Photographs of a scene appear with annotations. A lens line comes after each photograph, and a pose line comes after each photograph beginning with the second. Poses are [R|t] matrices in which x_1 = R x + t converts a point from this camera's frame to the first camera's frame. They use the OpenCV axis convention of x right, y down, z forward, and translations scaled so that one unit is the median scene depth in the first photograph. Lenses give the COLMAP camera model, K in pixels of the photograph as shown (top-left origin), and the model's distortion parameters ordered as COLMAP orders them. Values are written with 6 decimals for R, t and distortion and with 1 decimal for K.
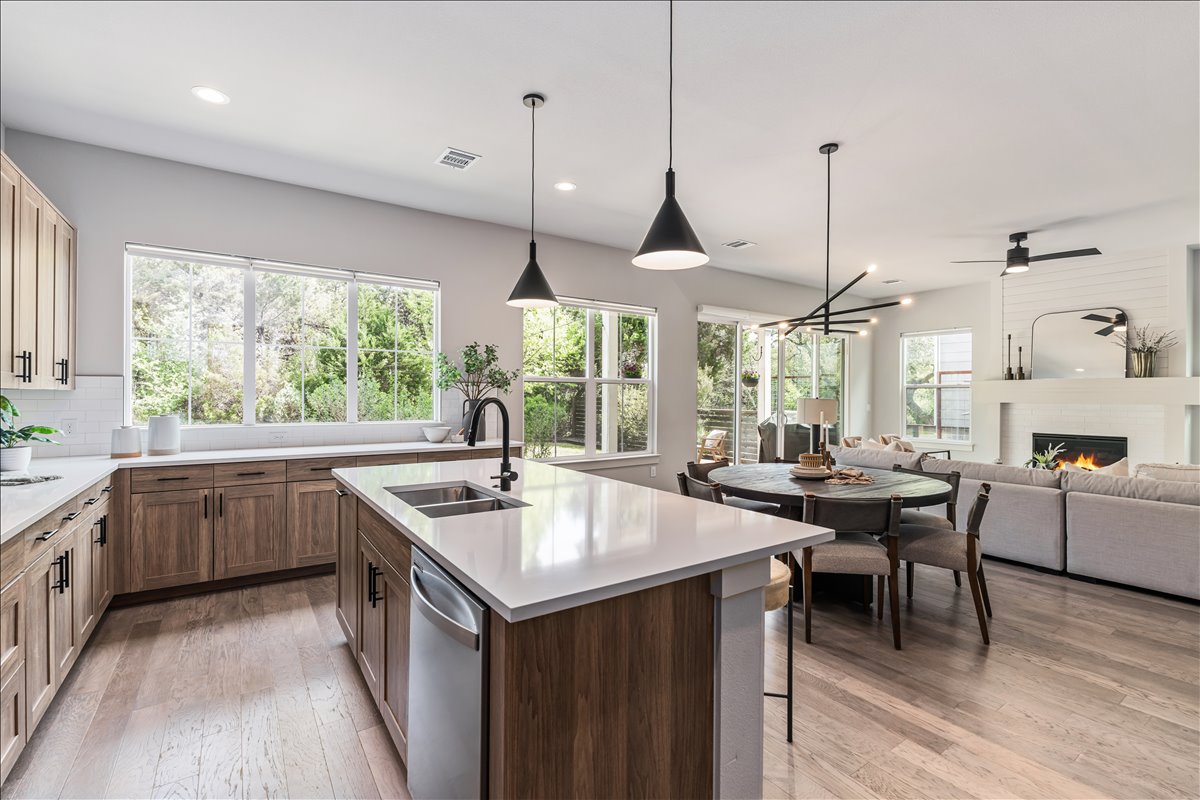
lens RADIAL K [[537.6, 0, 591.7], [0, 537.6, 390.6], [0, 0, 1]] dist [-0.004767, -0.000046]
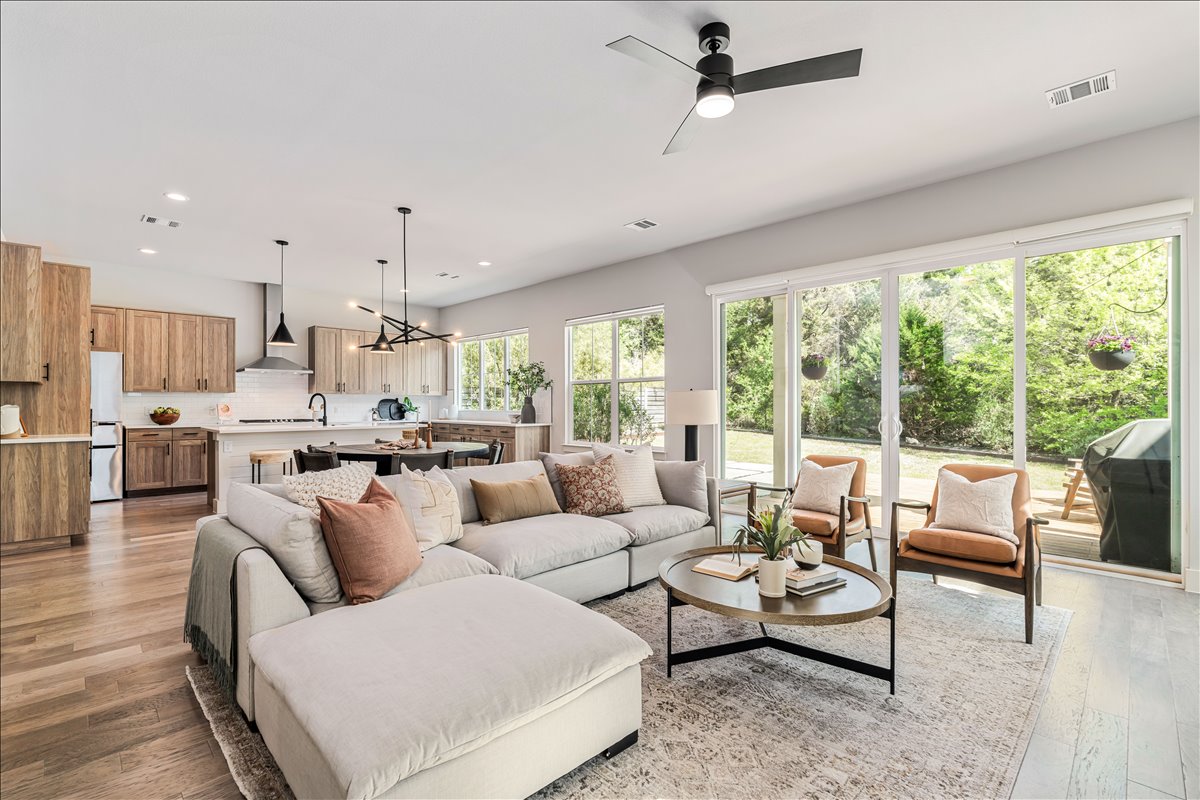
lens RADIAL K [[537.6, 0, 599.5], [0, 537.6, 398.8], [0, 0, 1]] dist [-0.004767, -0.000046]
pose [[0.187610, -0.013321, -0.982153, 2.255086], [0.006789, 0.999902, -0.012265, 0.067969], [0.982220, -0.004367, 0.187682, 1.465209]]
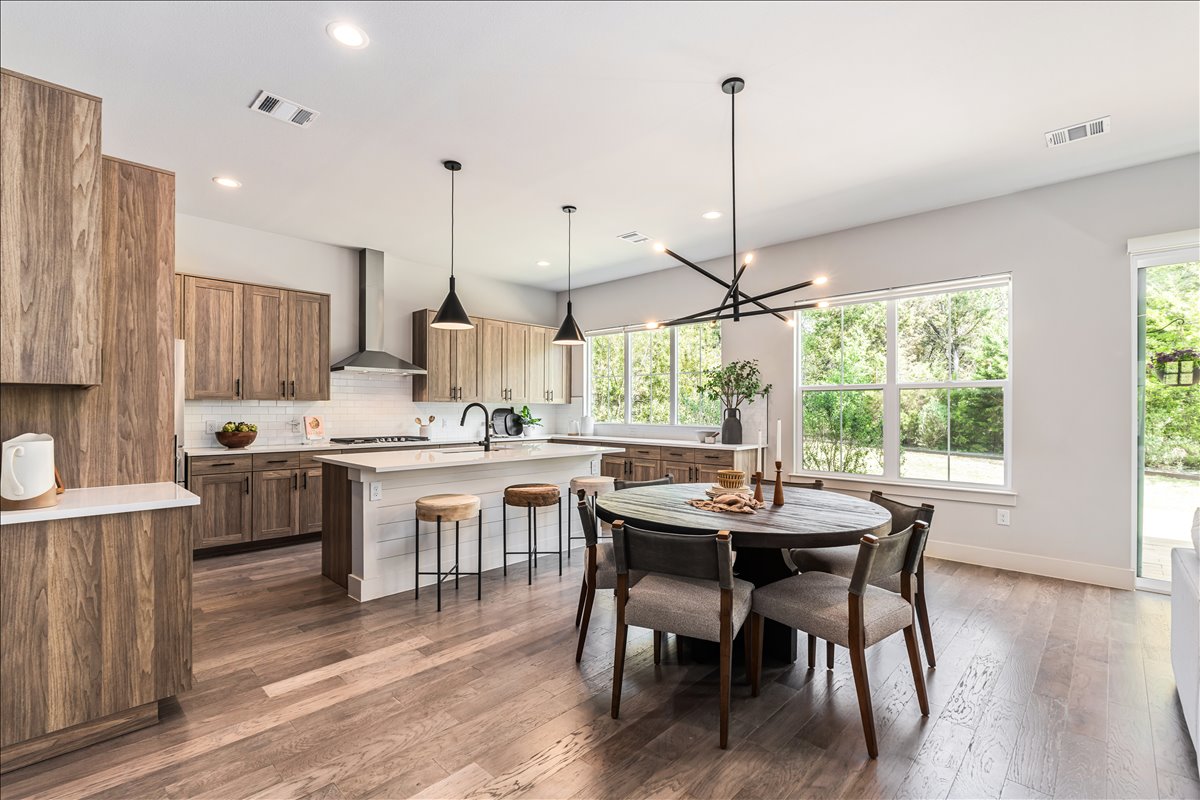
lens RADIAL K [[537.6, 0, 598.2], [0, 537.6, 404.6], [0, 0, 1]] dist [-0.004767, -0.000046]
pose [[0.207385, -0.009449, -0.978214, 1.385235], [0.003057, 0.999955, -0.009011, 0.028802], [0.978255, -0.001122, 0.207404, 0.759600]]
